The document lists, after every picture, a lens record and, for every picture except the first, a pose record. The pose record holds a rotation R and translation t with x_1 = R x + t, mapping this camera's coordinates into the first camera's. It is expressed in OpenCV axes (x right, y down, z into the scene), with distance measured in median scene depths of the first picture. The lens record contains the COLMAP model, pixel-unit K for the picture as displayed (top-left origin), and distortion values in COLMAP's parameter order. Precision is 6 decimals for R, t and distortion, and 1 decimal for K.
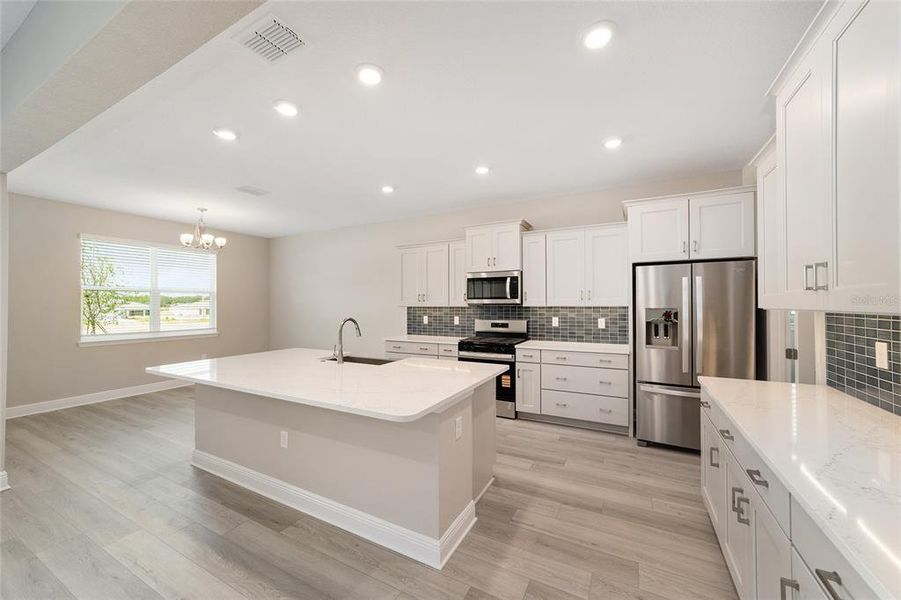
lens RADIAL K [[347.4, 0, 447.3], [0, 347.4, 304.1], [0, 0, 1]] dist [-0.006244, 0.004020]
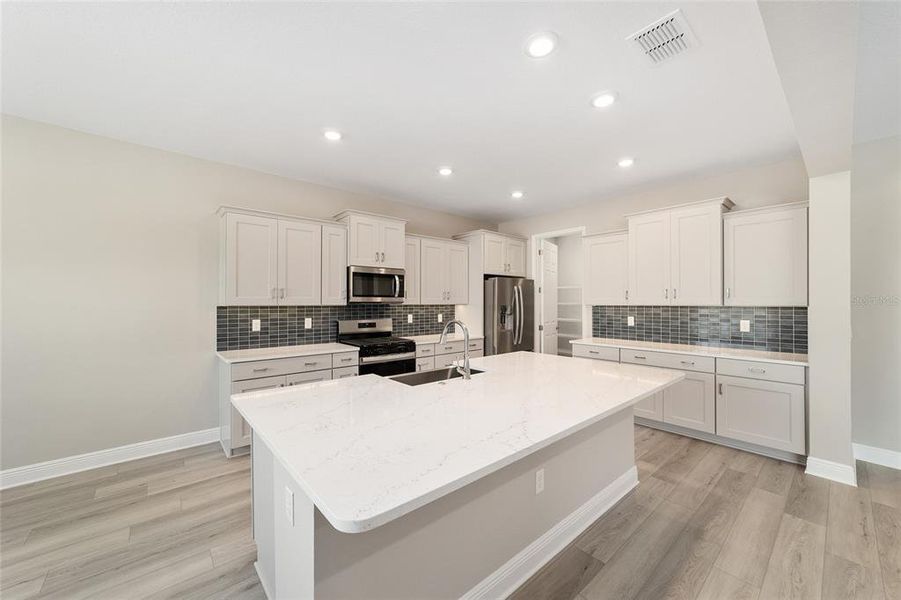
lens RADIAL K [[347.4, 0, 446.6], [0, 347.4, 301.8], [0, 0, 1]] dist [-0.006244, 0.004020]
pose [[0.359919, 0.003917, 0.932975, -0.733410], [-0.002392, 0.999992, -0.003276, 0.000776], [-0.932980, -0.001053, 0.359925, 0.536715]]
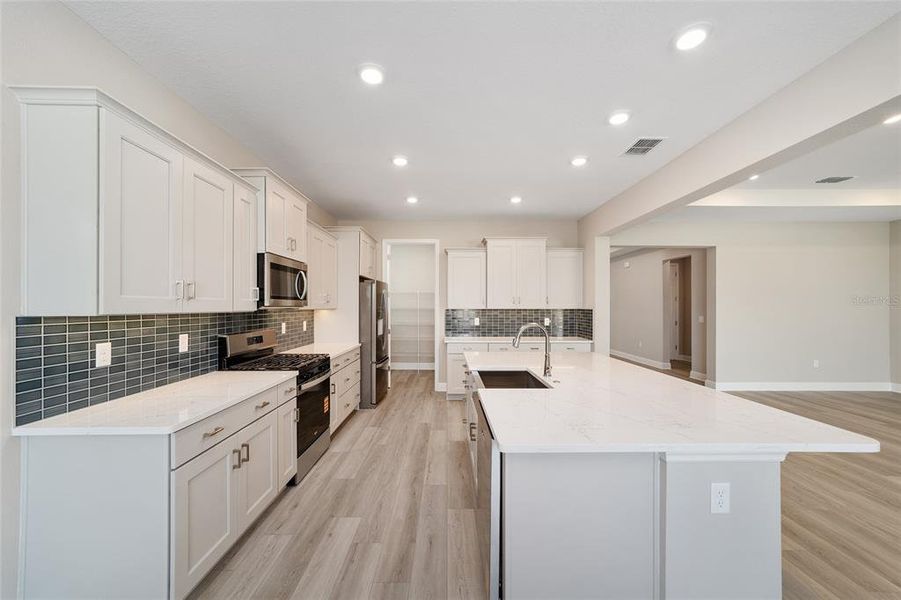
lens RADIAL K [[347.4, 0, 448.7], [0, 347.4, 306.0], [0, 0, 1]] dist [-0.006244, 0.004020]
pose [[-0.477932, 0.002870, 0.878392, -0.662591], [-0.000572, 0.999993, -0.003579, 0.000324], [-0.878397, -0.002213, -0.477927, 1.138787]]
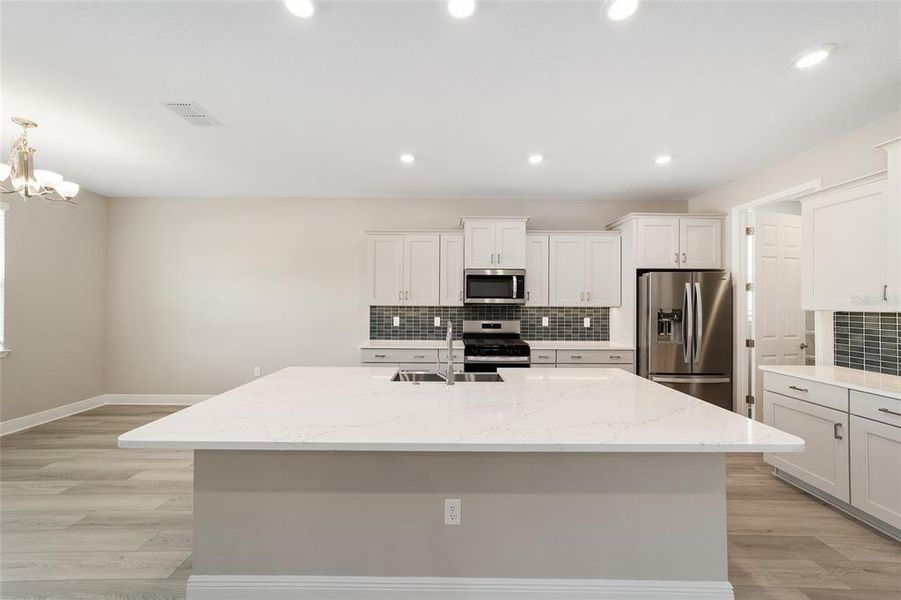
lens RADIAL K [[347.4, 0, 448.8], [0, 347.4, 302.8], [0, 0, 1]] dist [-0.006244, 0.004020]
pose [[0.880365, 0.010083, 0.474190, -0.460634], [-0.010093, 0.999946, -0.002523, 0.001037], [-0.474189, -0.002565, 0.880419, 0.253655]]
